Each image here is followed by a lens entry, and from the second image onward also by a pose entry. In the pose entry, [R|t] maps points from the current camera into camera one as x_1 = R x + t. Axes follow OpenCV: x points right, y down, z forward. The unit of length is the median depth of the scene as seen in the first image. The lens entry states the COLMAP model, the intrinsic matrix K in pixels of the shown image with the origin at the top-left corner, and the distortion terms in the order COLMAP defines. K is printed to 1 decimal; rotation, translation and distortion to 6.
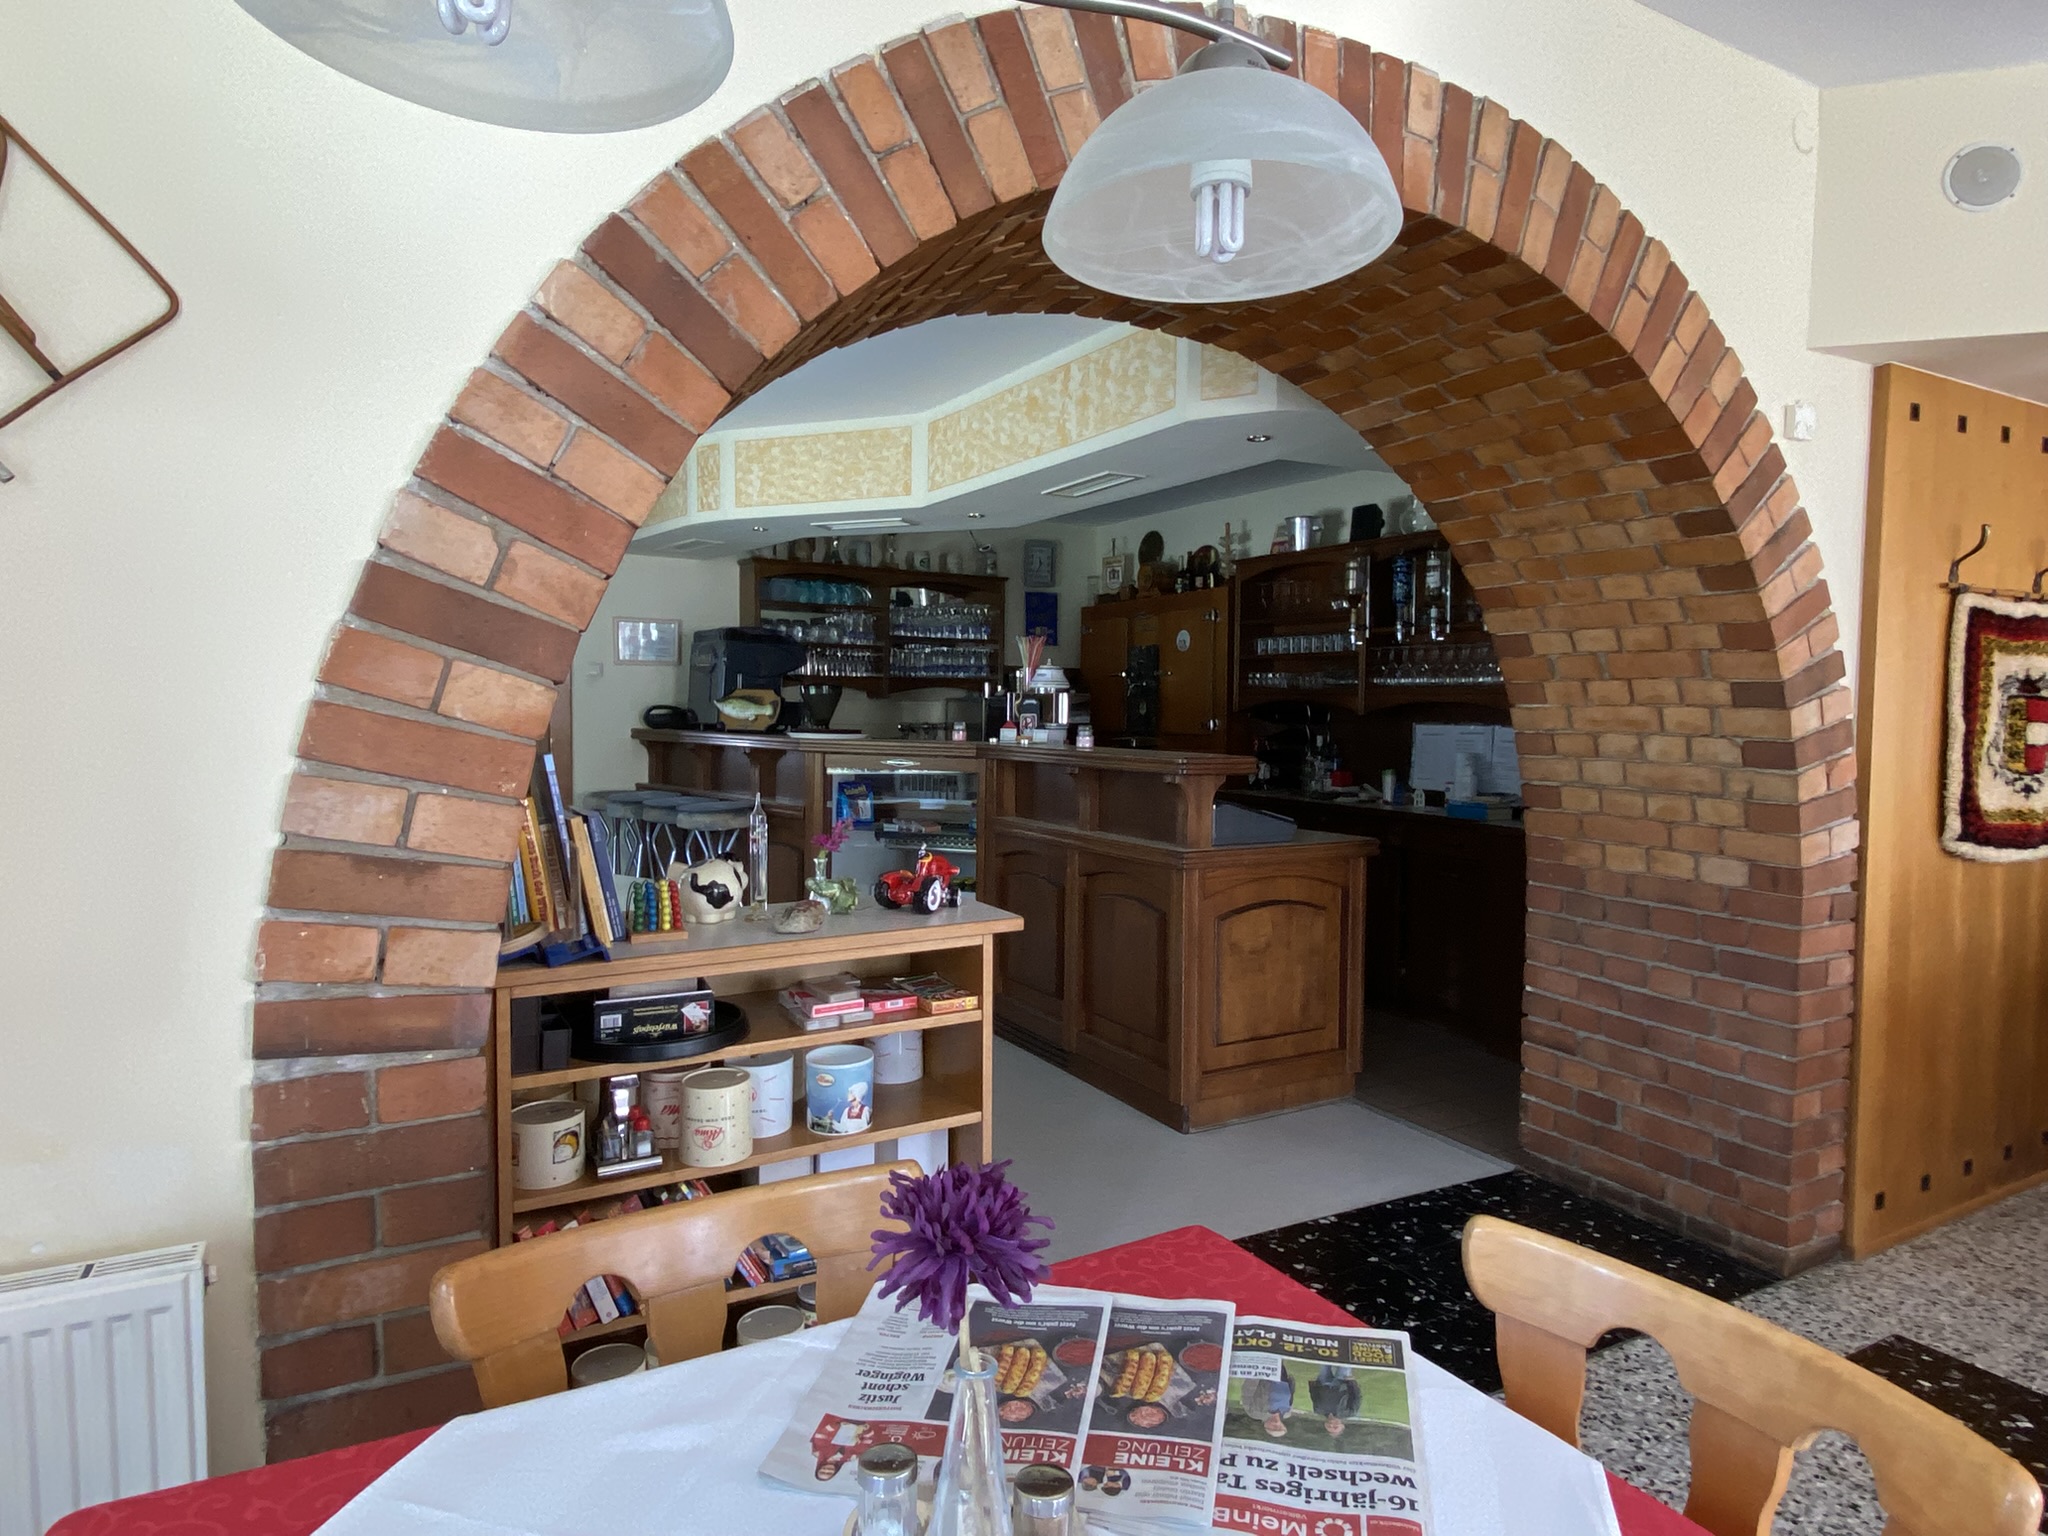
lens RADIAL K [[1188.5, 0, 1024.0], [0, 1188.5, 768.0], [0, 0, 1]] dist [0.073905, -0.077235]
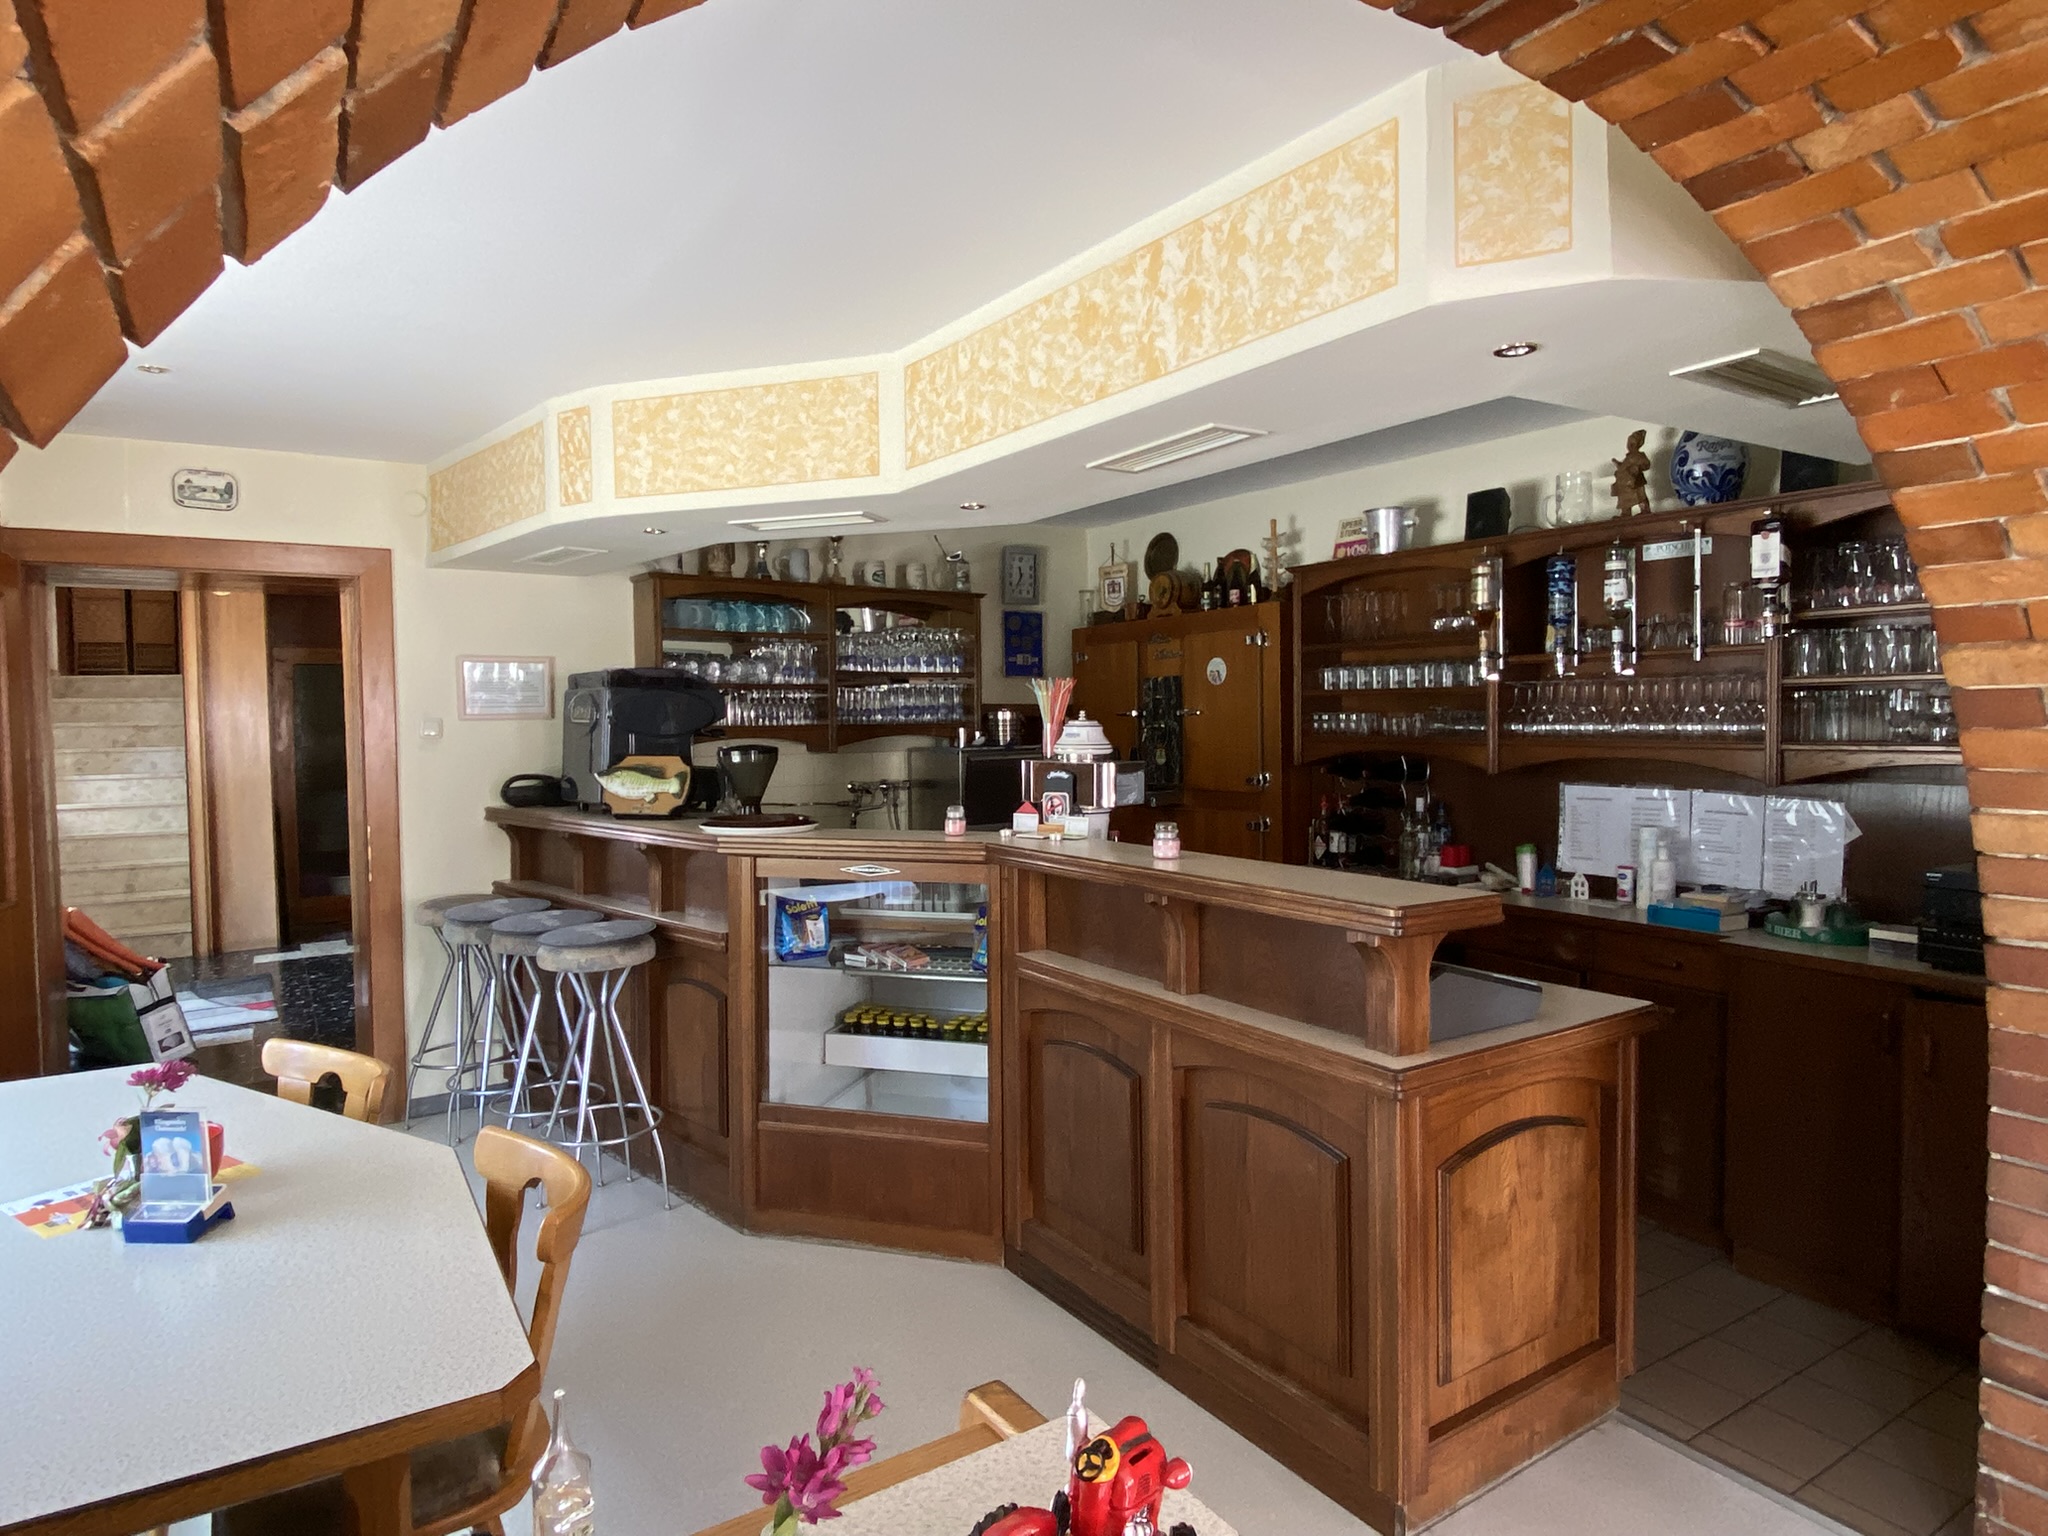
lens RADIAL K [[1188.5, 0, 1024.0], [0, 1188.5, 768.0], [0, 0, 1]] dist [0.073905, -0.077235]
pose [[0.997747, -0.023774, 0.062732, -0.051947], [0.024403, 0.999659, -0.009275, -0.048791], [-0.062490, 0.010784, 0.997987, 0.284652]]
